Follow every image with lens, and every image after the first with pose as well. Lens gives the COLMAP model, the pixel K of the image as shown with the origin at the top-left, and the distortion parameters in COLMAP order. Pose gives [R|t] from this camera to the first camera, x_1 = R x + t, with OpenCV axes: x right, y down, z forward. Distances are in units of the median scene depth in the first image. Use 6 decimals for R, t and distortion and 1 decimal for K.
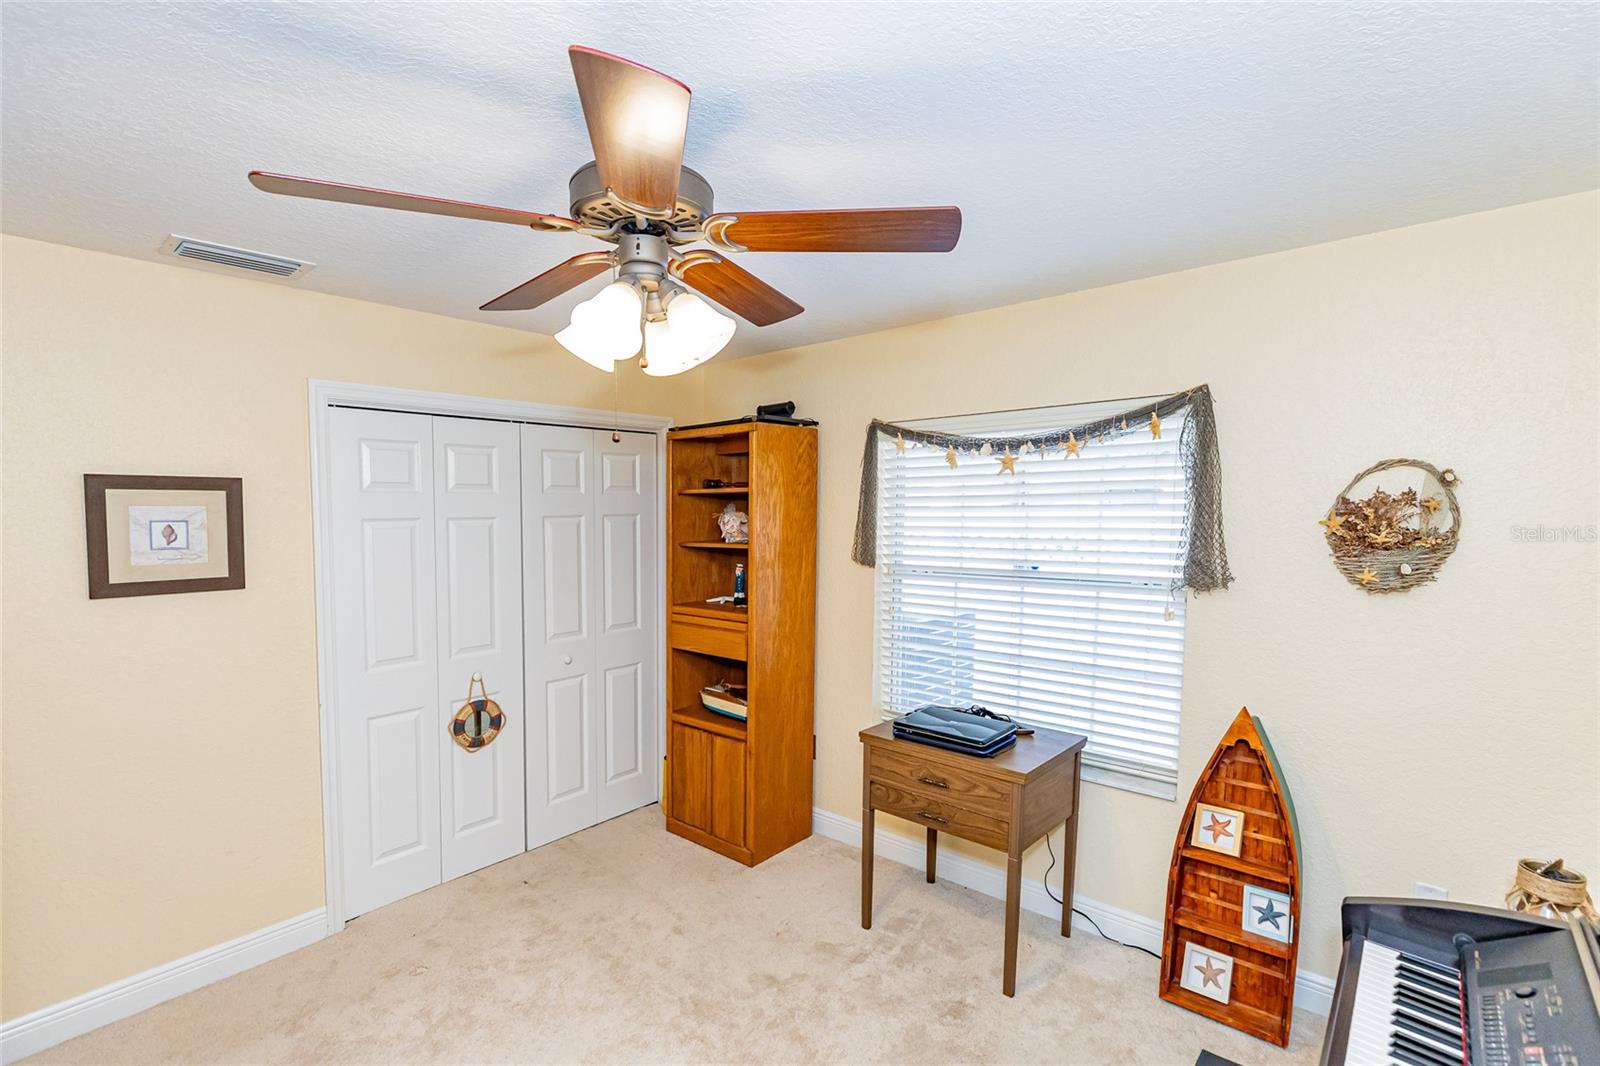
lens RADIAL K [[729.6, 0, 797.9], [0, 729.6, 573.5], [0, 0, 1]] dist [0.001020, 0.000171]
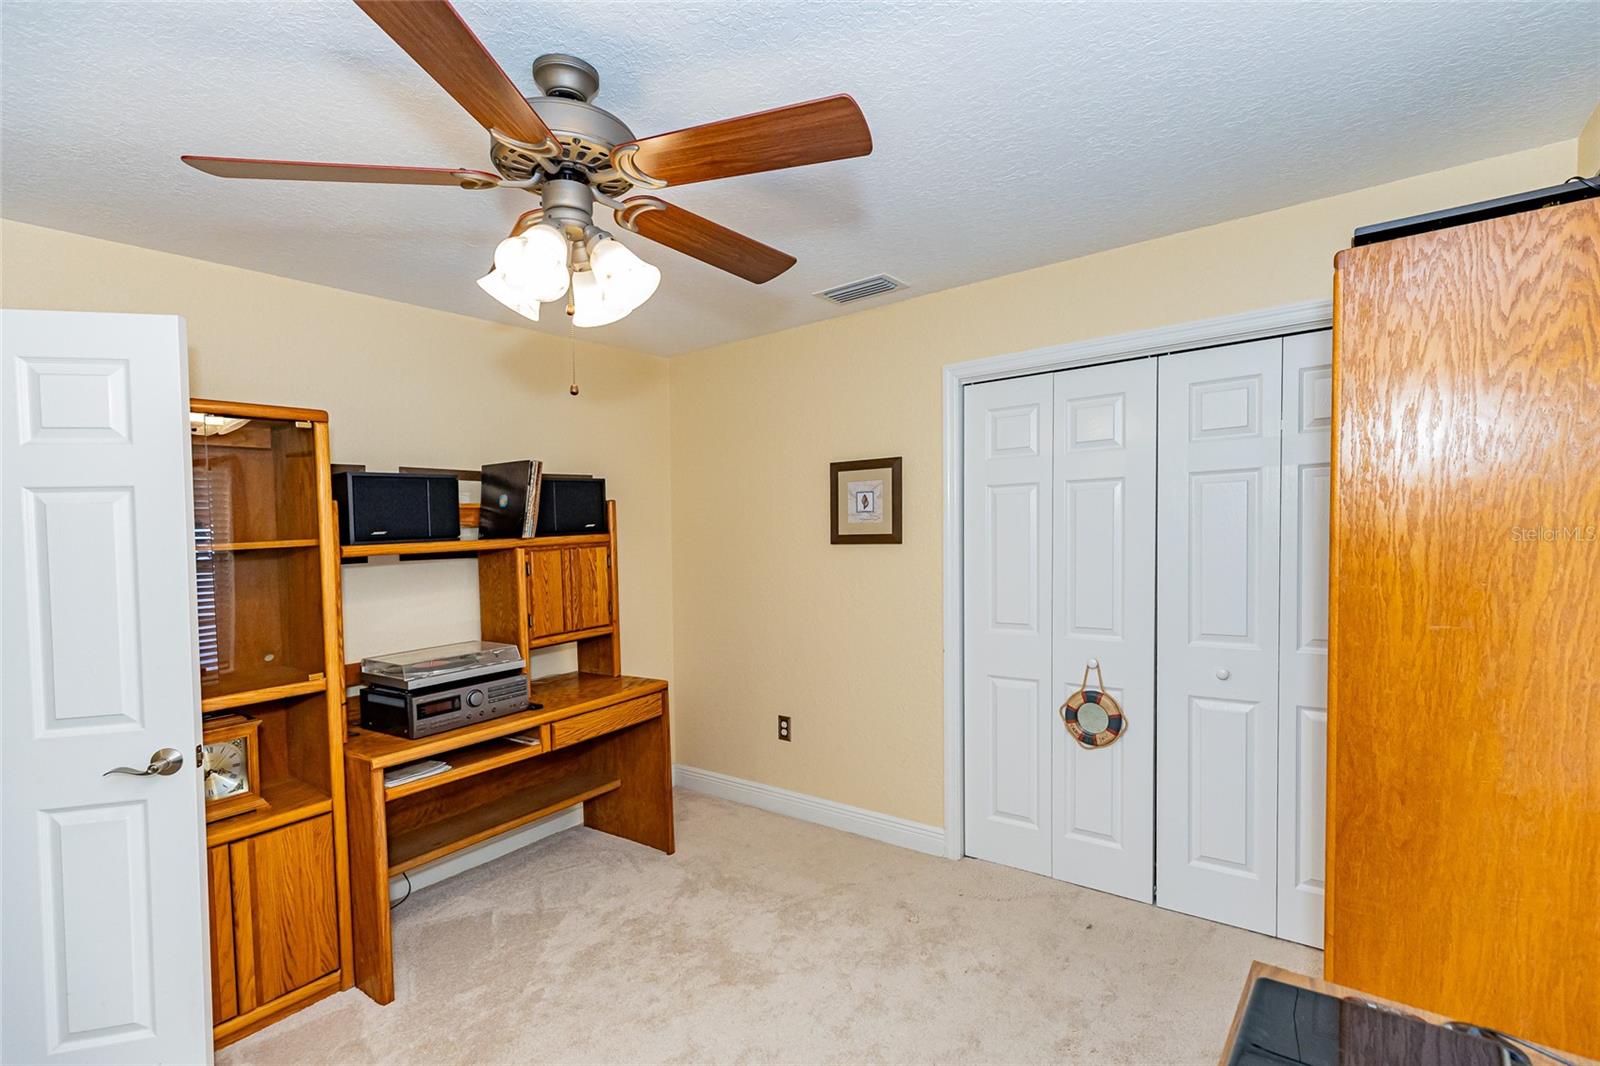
lens RADIAL K [[717.6, 0, 800.0], [0, 717.6, 533.0], [0, 0, 1]] dist [0.001648, 0.000559]
pose [[0.072216, 0.024320, -0.997092, 0.481498], [-0.051633, 0.998453, 0.020613, -0.014936], [0.996052, 0.049995, 0.073360, 0.750109]]
